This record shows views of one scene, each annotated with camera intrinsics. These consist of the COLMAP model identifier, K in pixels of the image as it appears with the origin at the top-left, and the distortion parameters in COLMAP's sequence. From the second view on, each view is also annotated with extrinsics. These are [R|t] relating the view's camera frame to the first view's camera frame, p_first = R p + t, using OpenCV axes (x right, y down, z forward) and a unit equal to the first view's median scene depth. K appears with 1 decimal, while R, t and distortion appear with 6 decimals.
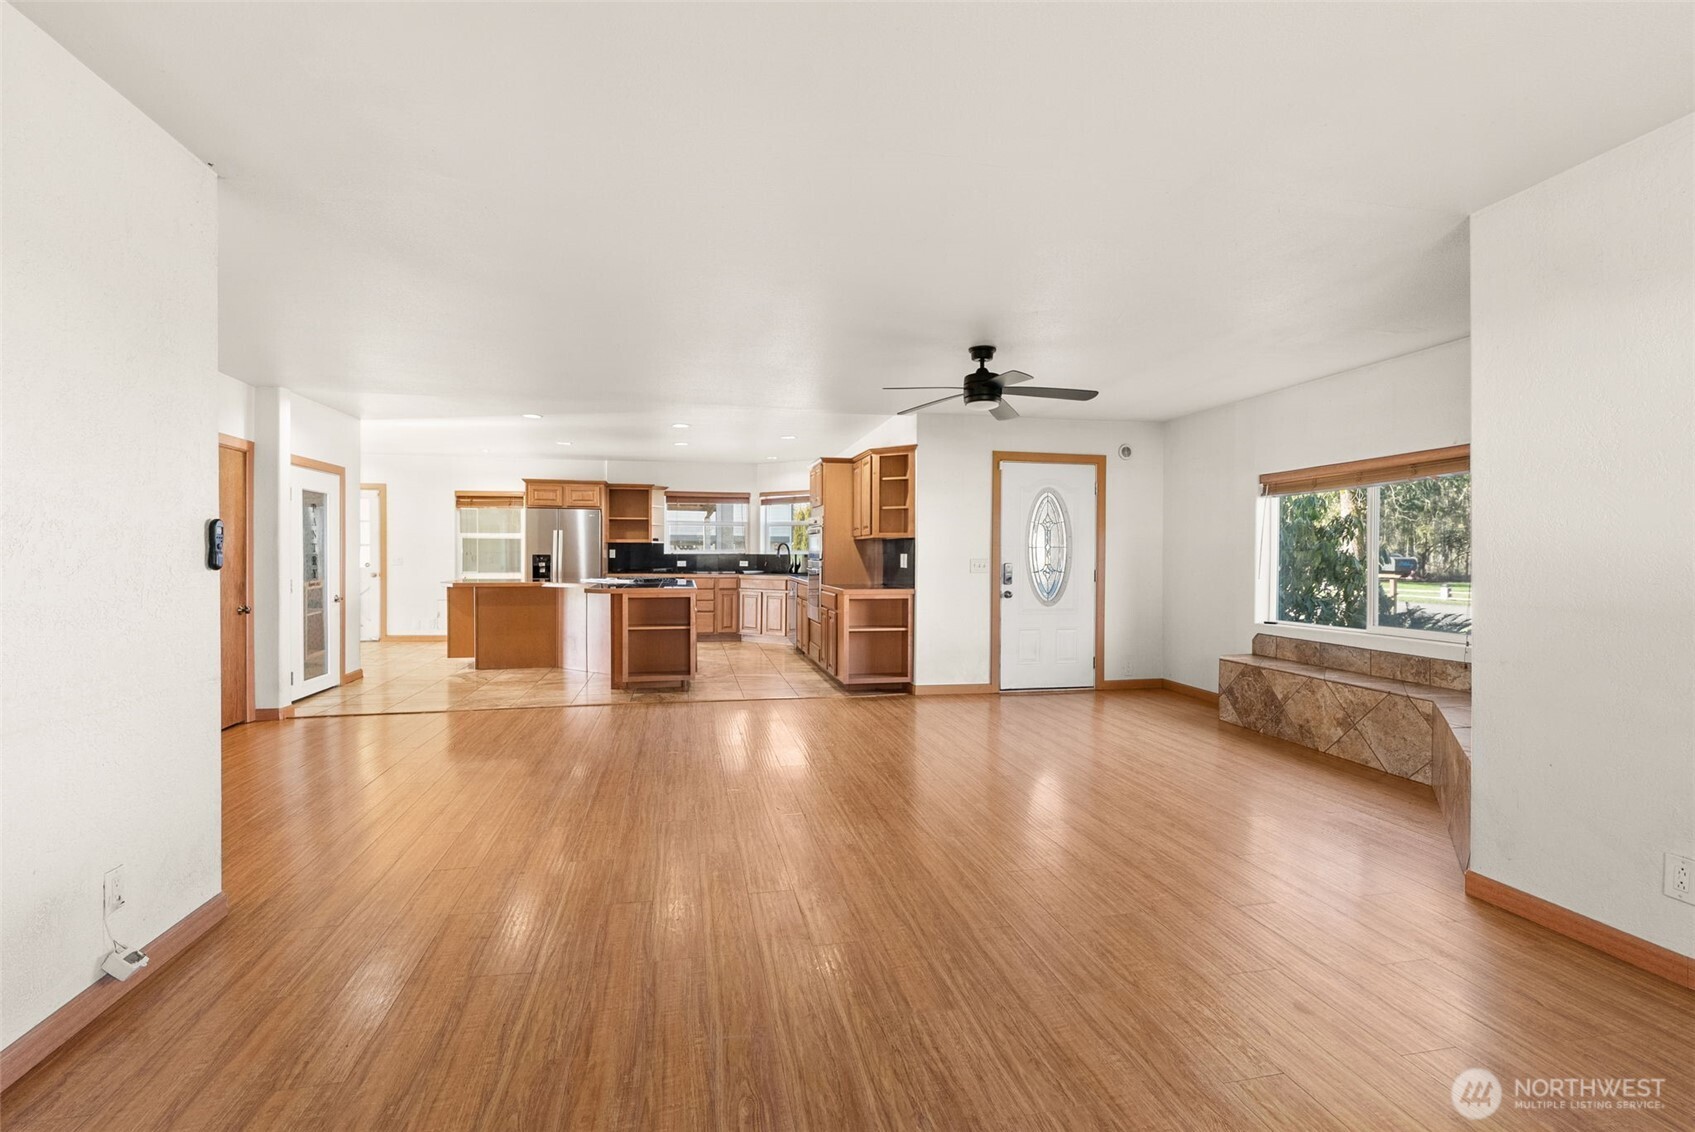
lens RADIAL K [[771.1, 0, 840.3], [0, 771.1, 564.5], [0, 0, 1]] dist [-0.004455, 0.000666]
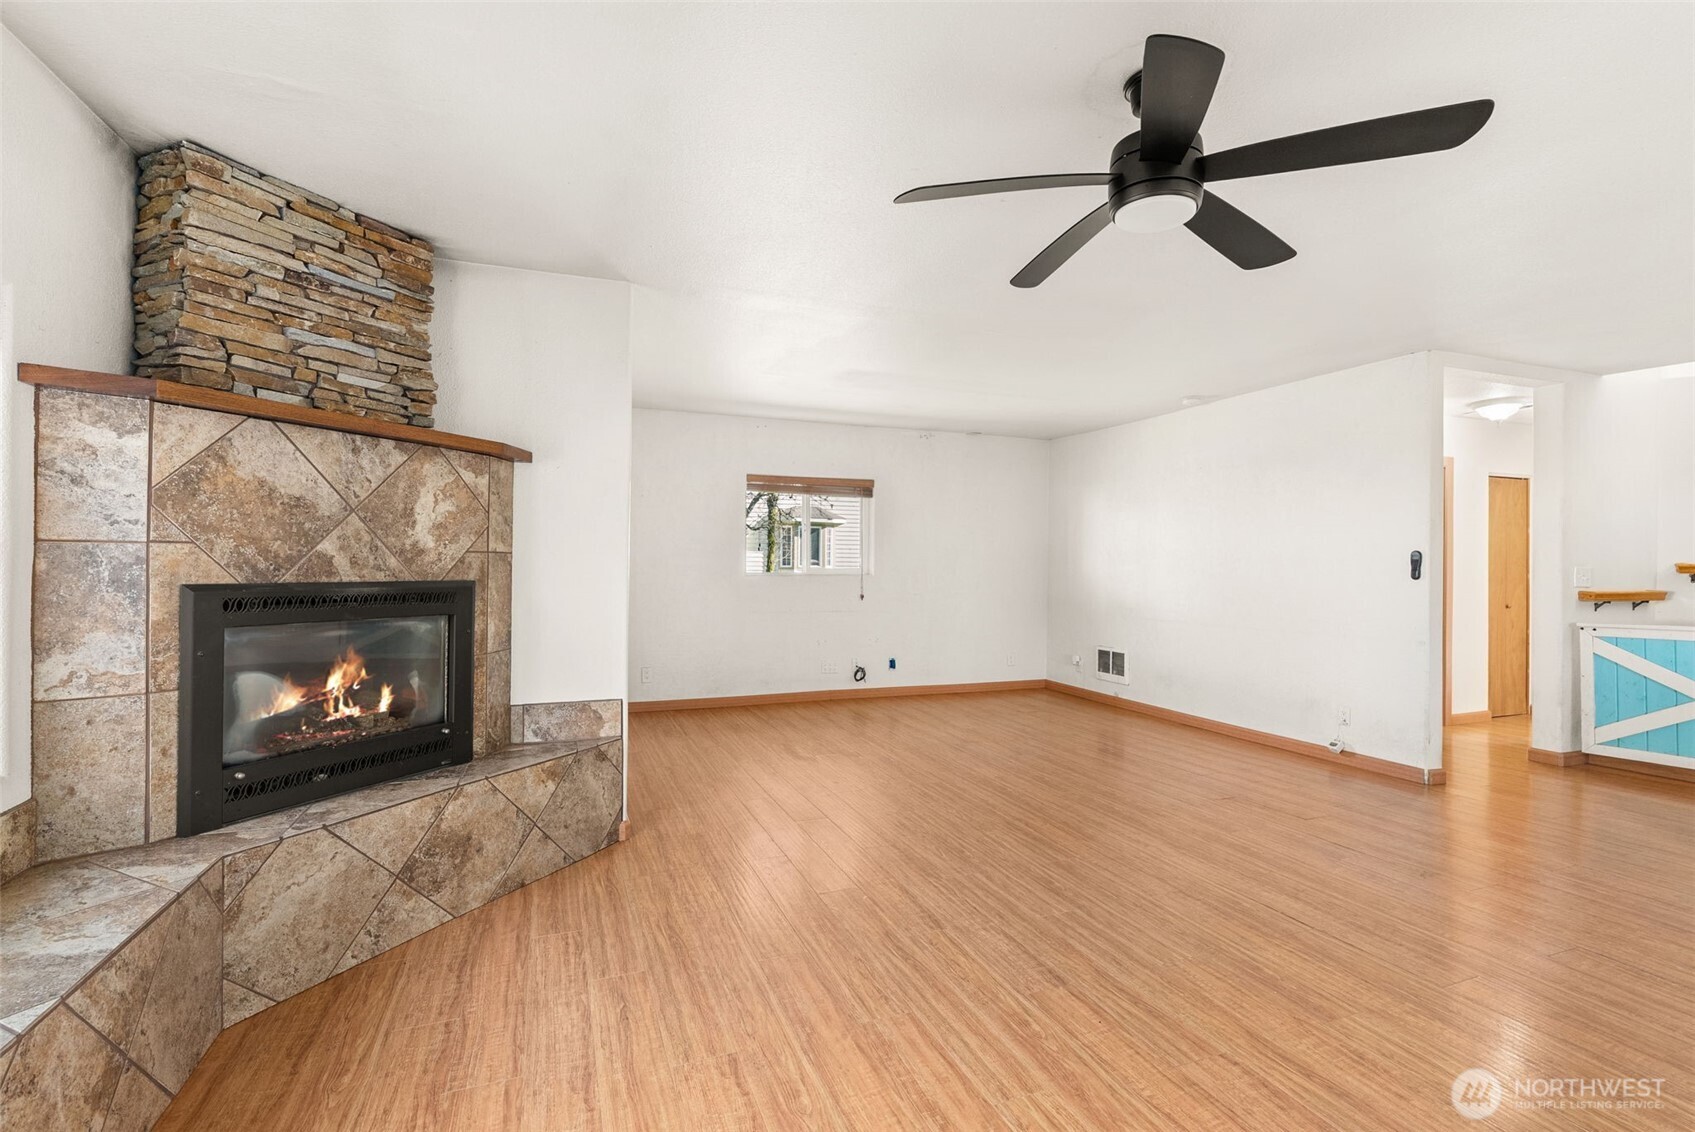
lens RADIAL K [[771.1, 0, 850.3], [0, 771.1, 566.4], [0, 0, 1]] dist [-0.004455, 0.000666]
pose [[-0.985847, -0.010251, -0.167337, 0.262848], [-0.012091, 0.999877, 0.009981, -0.008870], [0.167214, 0.011863, -0.985849, 0.877126]]
